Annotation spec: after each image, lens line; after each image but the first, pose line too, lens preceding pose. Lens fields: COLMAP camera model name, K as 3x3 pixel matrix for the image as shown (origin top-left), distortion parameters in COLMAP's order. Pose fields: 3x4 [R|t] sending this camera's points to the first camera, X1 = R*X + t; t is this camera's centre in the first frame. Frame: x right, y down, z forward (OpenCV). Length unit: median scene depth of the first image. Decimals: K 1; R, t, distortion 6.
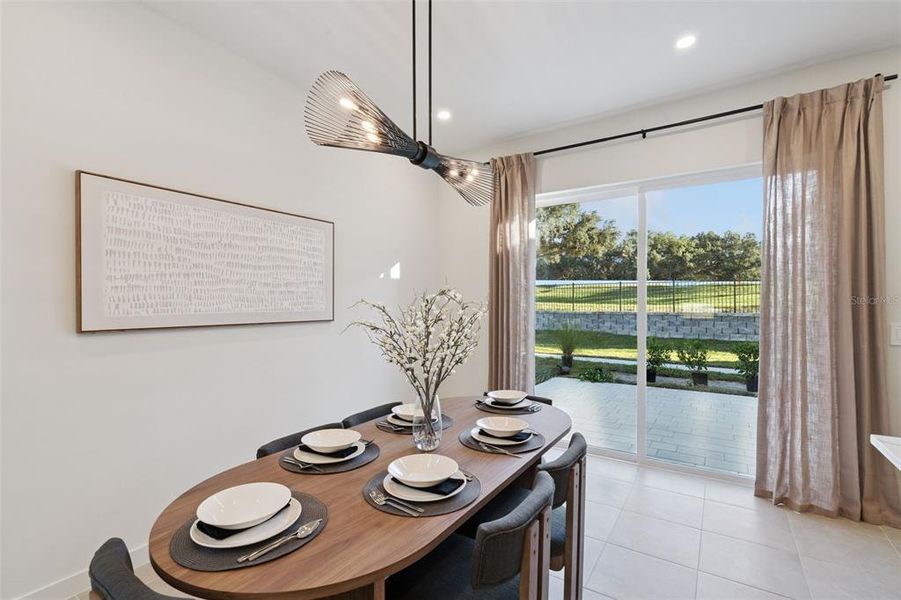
lens RADIAL K [[415.7, 0, 454.3], [0, 415.7, 304.6], [0, 0, 1]] dist [-0.007557, 0.000081]
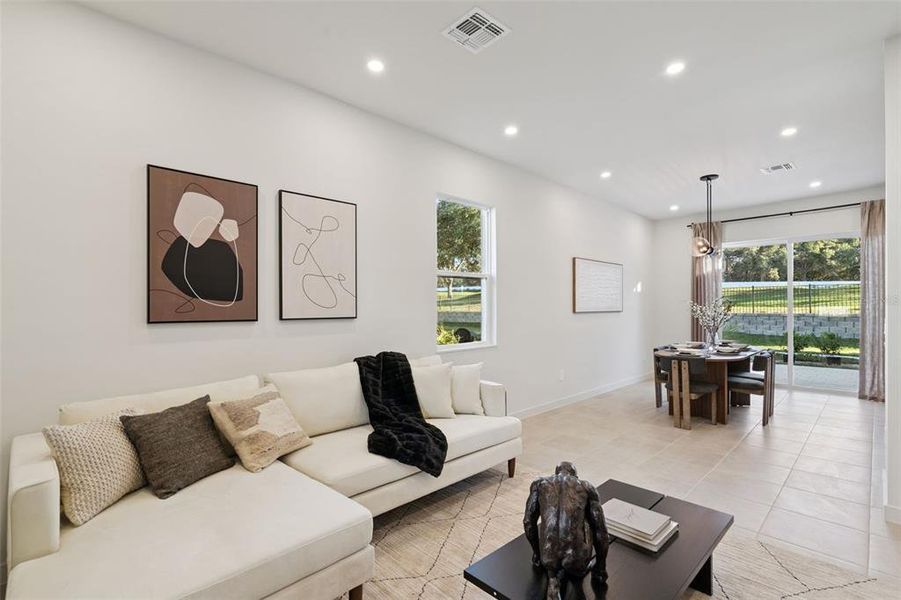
lens RADIAL K [[415.7, 0, 454.3], [0, 415.7, 304.6], [0, 0, 1]] dist [-0.007557, 0.000081]
pose [[0.975045, -0.004889, -0.221954, -0.552360], [0.002446, 0.999933, -0.011281, 0.020948], [0.221995, 0.010456, 0.974992, -1.042717]]
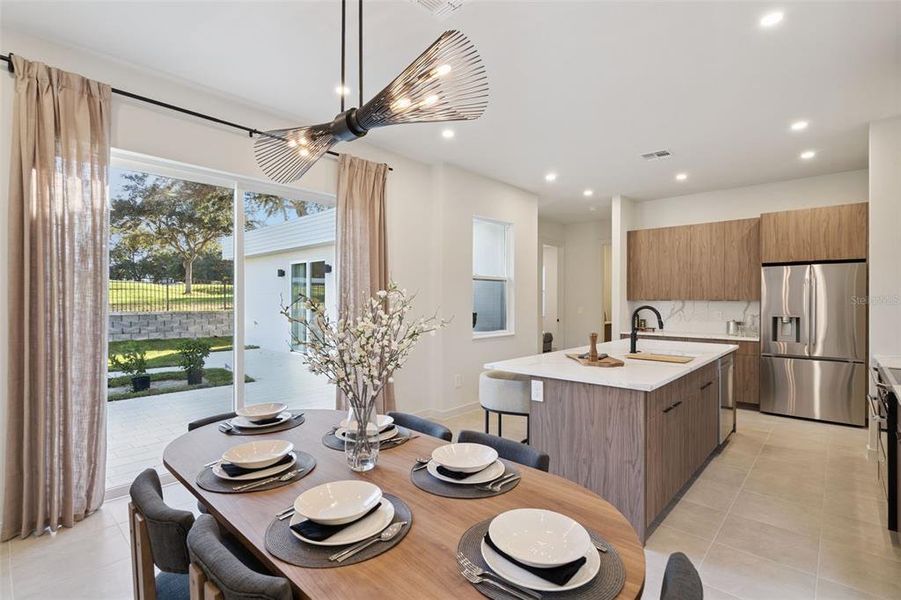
lens RADIAL K [[421.0, 0, 451.1], [0, 421.0, 302.5], [0, 0, 1]] dist [-0.007037, 0.000932]
pose [[0.164564, -0.004083, 0.986358, -0.416308], [0.005635, 0.999979, 0.003199, 0.000237], [-0.986350, 0.005032, 0.164583, 0.313357]]
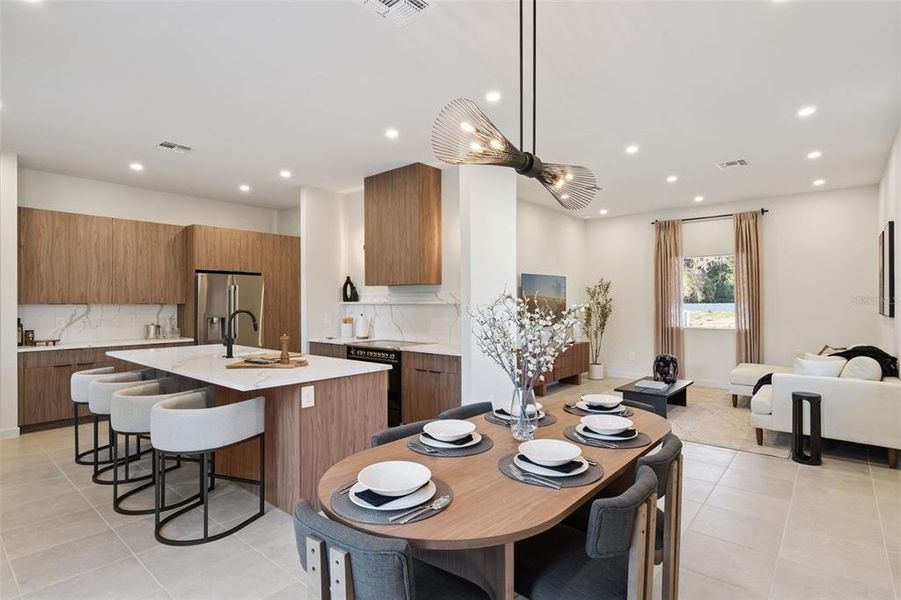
lens RADIAL K [[454.8, 0, 450.5], [0, 454.8, 300.0], [0, 0, 1]] dist [0.006138, 0.001017]
pose [[-0.990927, 0.003451, 0.134358, -0.020886], [0.003673, 0.999992, 0.001407, -0.008763], [-0.134352, 0.001888, -0.990932, 1.018570]]
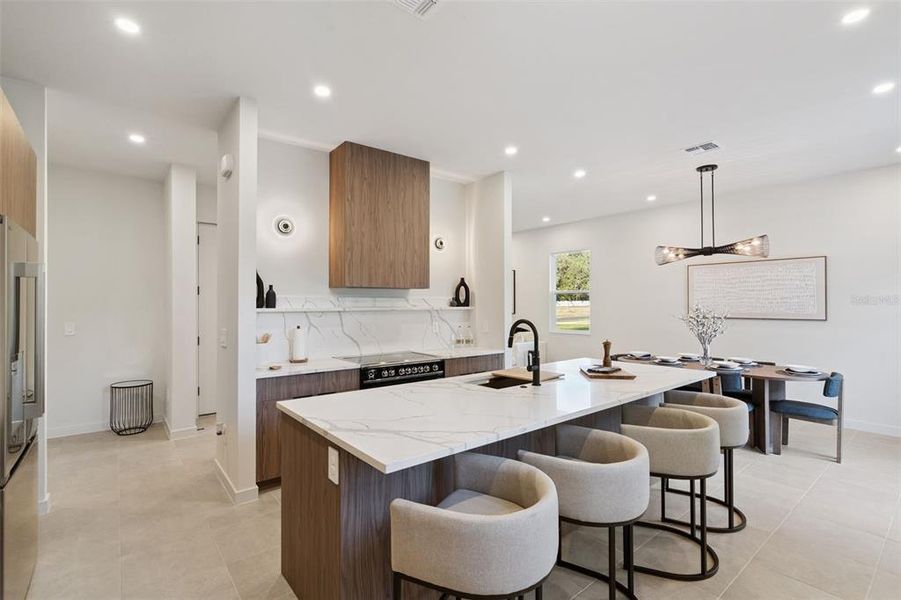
lens RADIAL K [[415.7, 0, 454.3], [0, 415.7, 304.6], [0, 0, 1]] dist [-0.007557, 0.000081]
pose [[-0.304580, 0.001614, -0.952486, 1.334890], [-0.004049, 0.999987, 0.002989, -0.014782], [0.952478, 0.004767, -0.304569, 0.135134]]
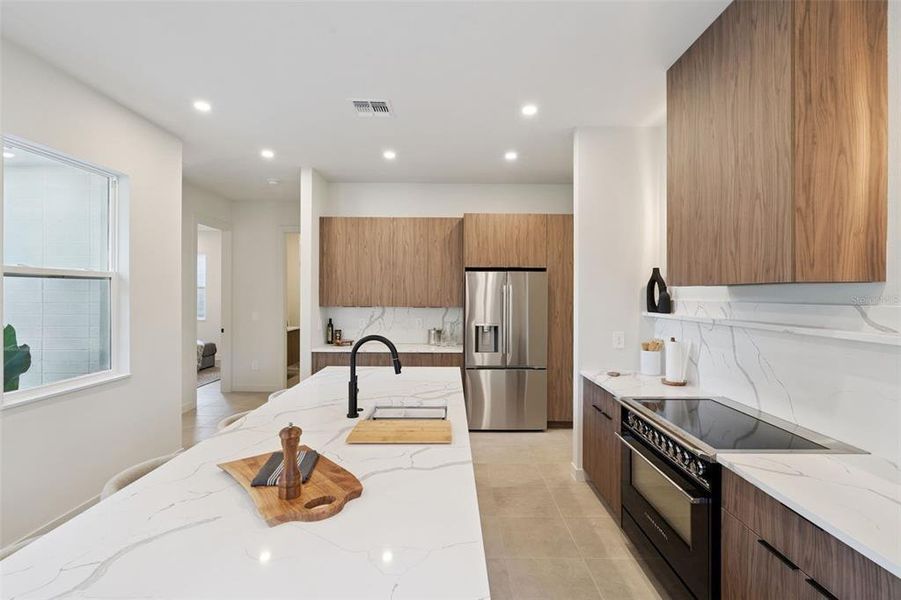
lens RADIAL K [[414.7, 0, 451.8], [0, 414.7, 293.8], [0, 0, 1]] dist [0.000088, 0.000647]
pose [[-0.543613, -0.004138, 0.839326, 0.077171], [0.001642, 0.999981, 0.005993, -0.046416], [-0.839334, 0.004636, -0.543596, 0.246047]]
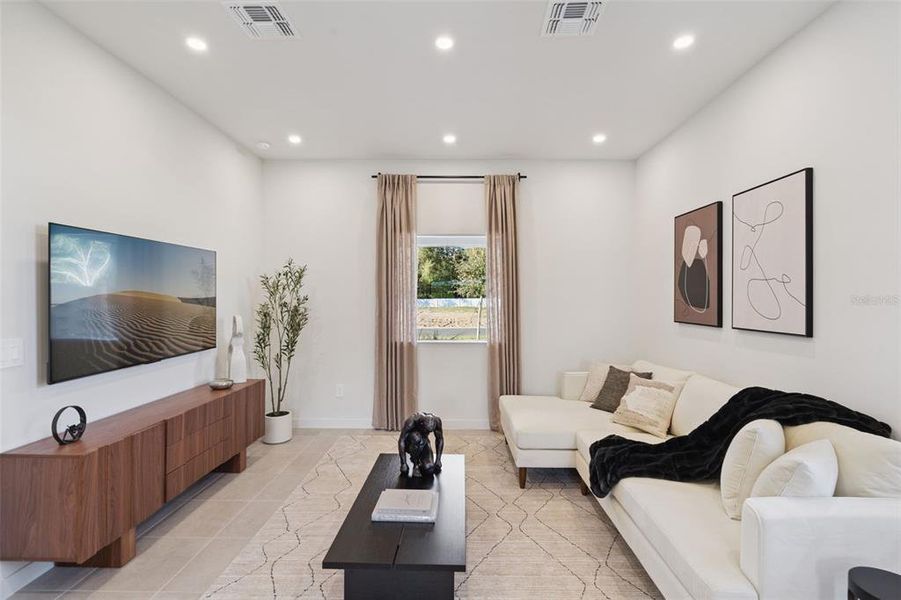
lens RADIAL K [[414.7, 0, 451.8], [0, 414.7, 293.8], [0, 0, 1]] dist [0.000088, 0.000647]
pose [[-0.846723, -0.008194, -0.531972, -0.213577], [-0.007365, 0.999966, -0.003680, -0.015656], [0.531984, 0.000802, -0.846754, -0.024859]]
